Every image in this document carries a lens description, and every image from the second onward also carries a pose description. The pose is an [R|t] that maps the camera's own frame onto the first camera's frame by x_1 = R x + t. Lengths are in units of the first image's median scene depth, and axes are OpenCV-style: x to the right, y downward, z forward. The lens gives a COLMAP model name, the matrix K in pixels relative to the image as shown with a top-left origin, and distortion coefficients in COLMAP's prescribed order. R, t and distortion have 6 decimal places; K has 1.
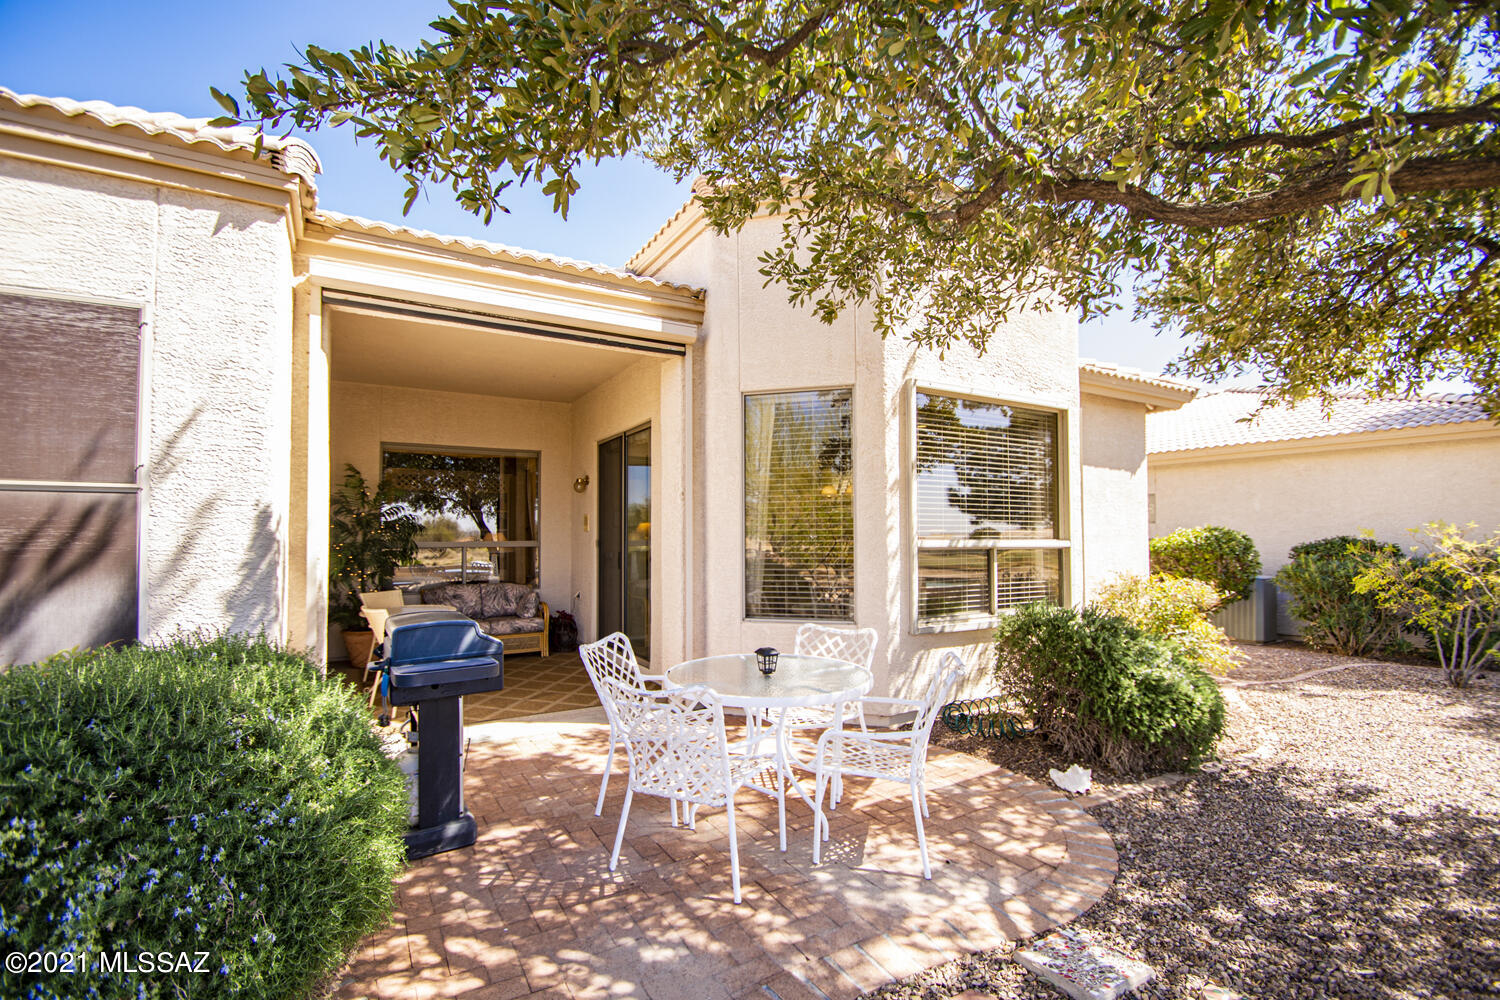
lens RADIAL K [[673.3, 0, 746.4], [0, 673.3, 510.2], [0, 0, 1]] dist [-0.006423, -0.006212]
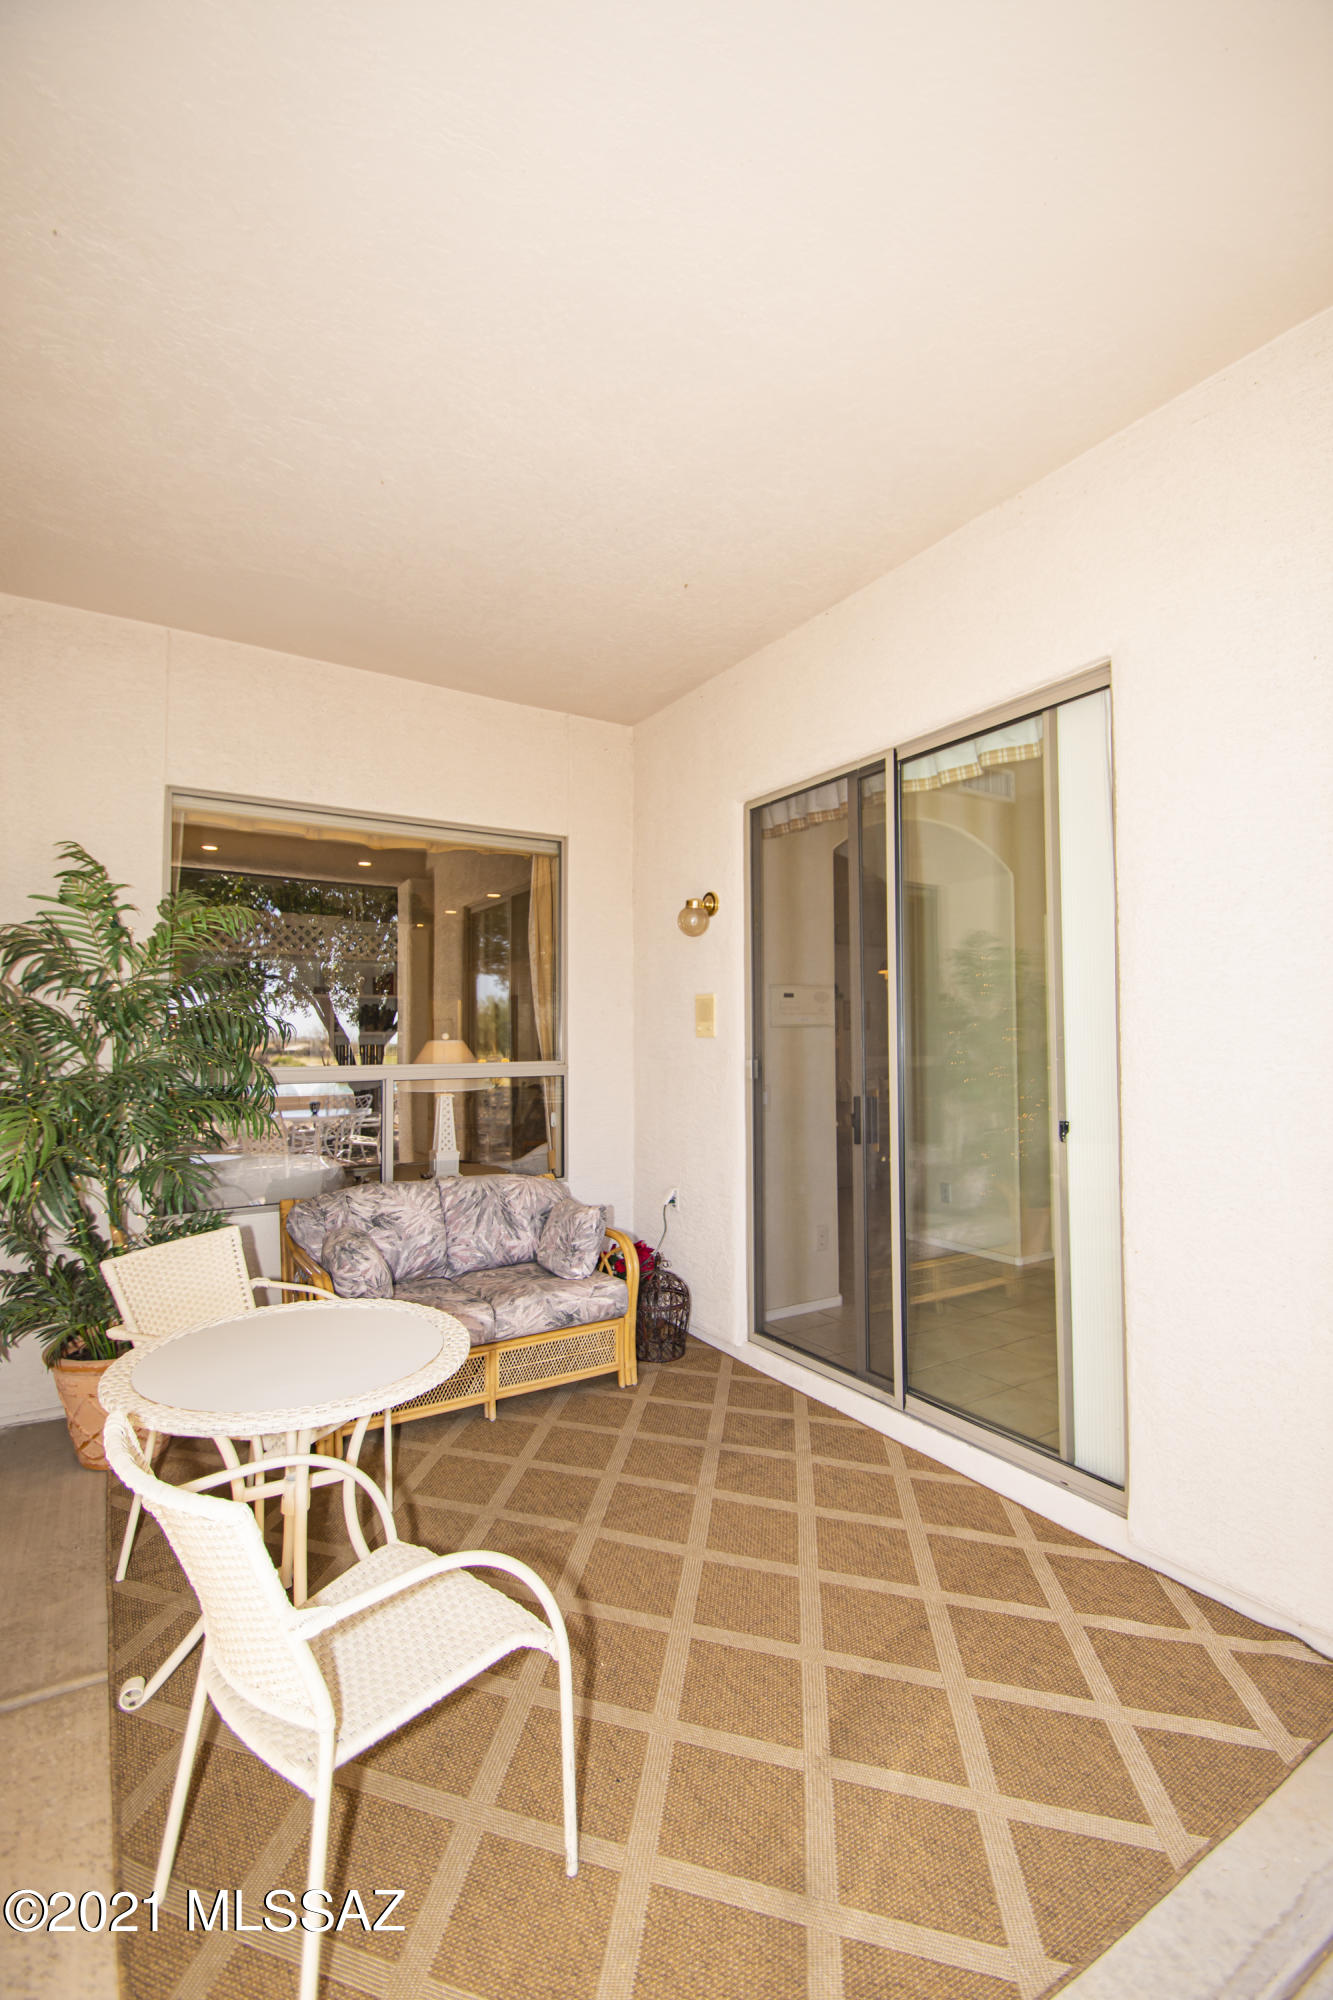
lens RADIAL K [[897.8, 0, 673.9], [0, 897.8, 999.9], [0, 0, 1]] dist [-0.006423, -0.006212]
pose [[0.999583, -0.001795, 0.028811, -0.279407], [0.001867, 0.999995, -0.002457, 0.011496], [-0.028806, 0.002509, 0.999582, 0.500246]]
